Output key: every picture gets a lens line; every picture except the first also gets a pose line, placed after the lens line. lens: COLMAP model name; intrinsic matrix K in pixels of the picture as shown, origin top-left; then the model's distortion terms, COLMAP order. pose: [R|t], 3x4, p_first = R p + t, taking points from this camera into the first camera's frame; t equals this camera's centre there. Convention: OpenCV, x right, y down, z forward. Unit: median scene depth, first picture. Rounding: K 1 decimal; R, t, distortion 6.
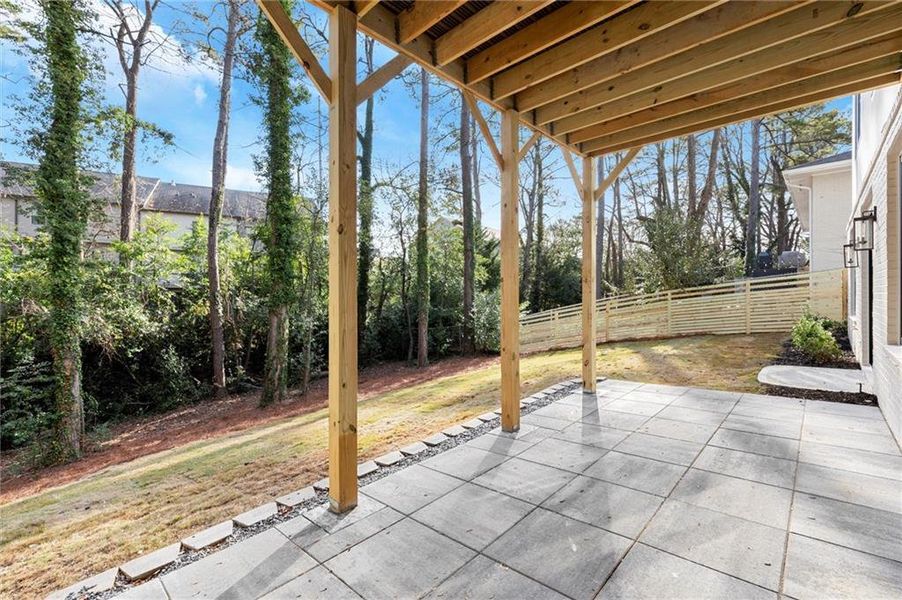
lens RADIAL K [[392.2, 0, 451.6], [0, 392.2, 292.6], [0, 0, 1]] dist [-0.001059, -0.000415]
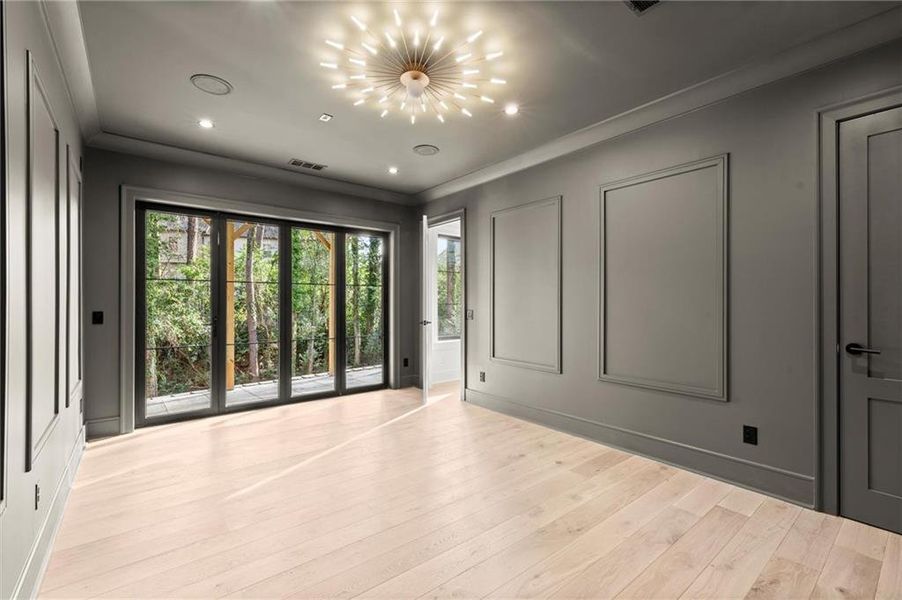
lens RADIAL K [[392.2, 0, 449.7], [0, 392.2, 302.8], [0, 0, 1]] dist [-0.001059, -0.000415]
pose [[0.991930, 0.001173, -0.126785, 0.229172], [-0.000728, 0.999993, 0.003554, -0.007717], [0.126788, -0.003433, 0.991924, -0.218772]]
